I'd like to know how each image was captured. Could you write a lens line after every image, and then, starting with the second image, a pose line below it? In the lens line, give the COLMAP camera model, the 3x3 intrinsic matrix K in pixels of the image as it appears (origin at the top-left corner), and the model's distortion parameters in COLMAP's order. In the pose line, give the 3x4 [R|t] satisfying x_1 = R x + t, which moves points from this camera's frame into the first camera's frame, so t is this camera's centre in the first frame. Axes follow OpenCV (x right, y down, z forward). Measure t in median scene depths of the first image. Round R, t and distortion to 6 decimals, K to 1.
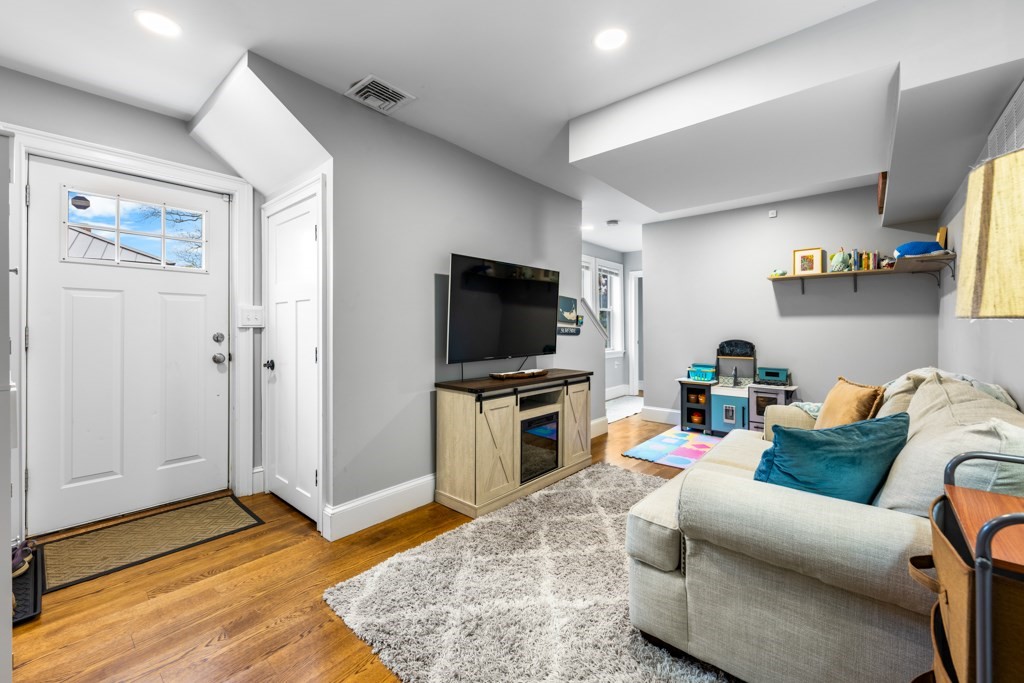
lens RADIAL K [[409.8, 0, 508.2], [0, 409.8, 330.3], [0, 0, 1]] dist [0.003951, 0.000217]
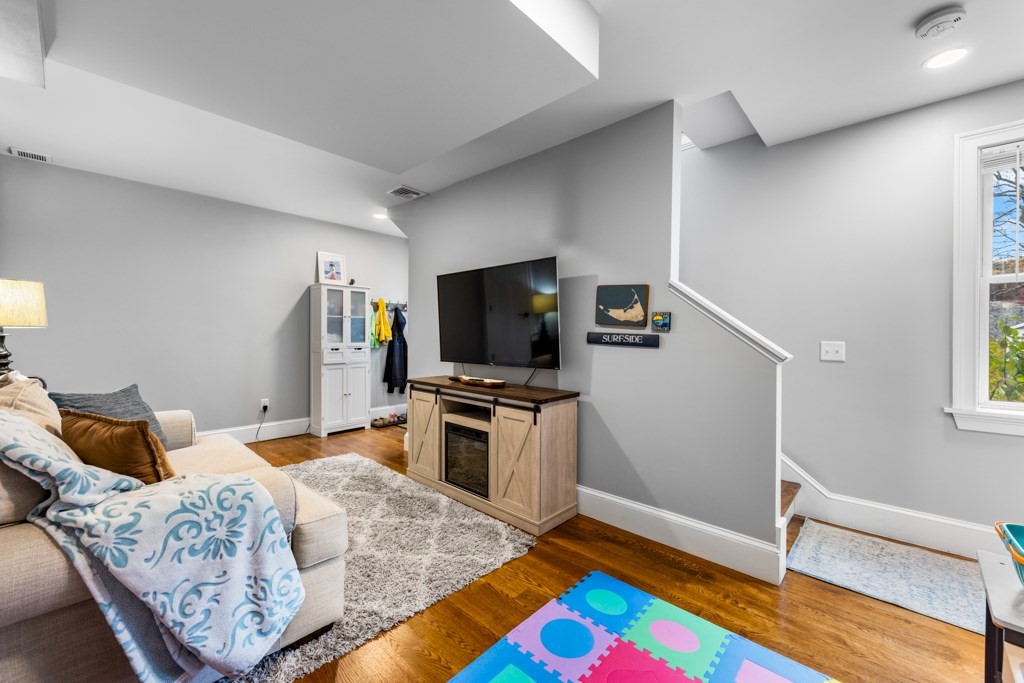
lens RADIAL K [[409.8, 0, 508.2], [0, 409.8, 337.5], [0, 0, 1]] dist [0.003951, 0.000217]
pose [[-0.037912, 0.006652, -0.999259, 0.936874], [-0.012742, 0.999893, 0.007140, -0.004221], [0.999200, 0.013003, -0.037824, 1.041201]]
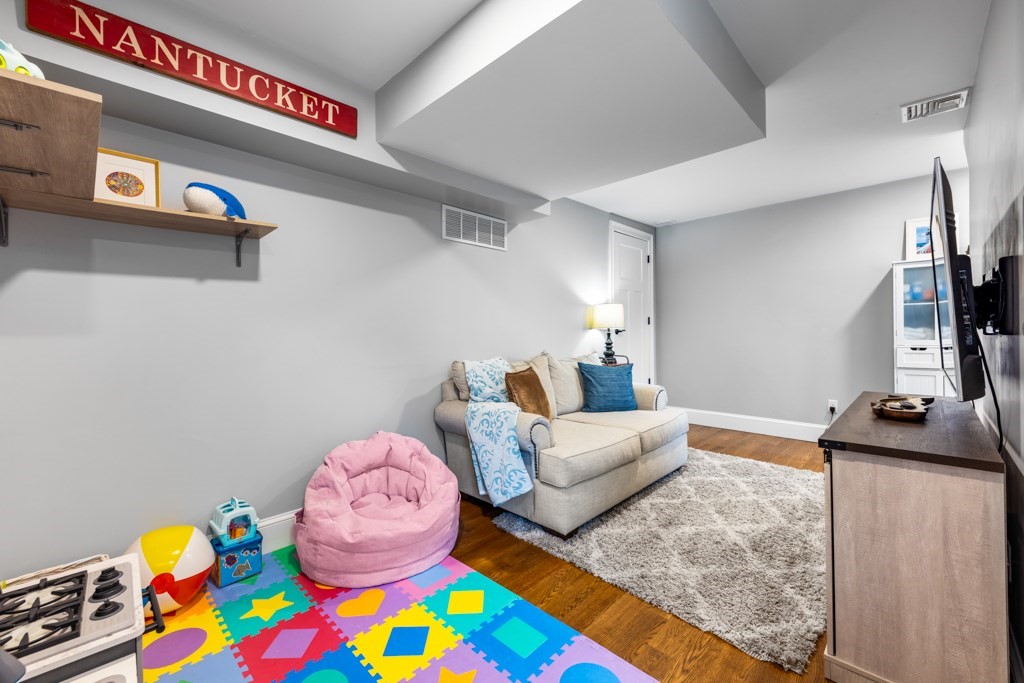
lens RADIAL K [[409.8, 0, 512.7], [0, 409.8, 337.0], [0, 0, 1]] dist [0.003951, 0.000217]
pose [[-0.997802, 0.011577, 0.065252, 0.504467], [0.012512, 0.999825, 0.013940, -0.002873], [-0.065079, 0.014725, -0.997771, 1.497769]]
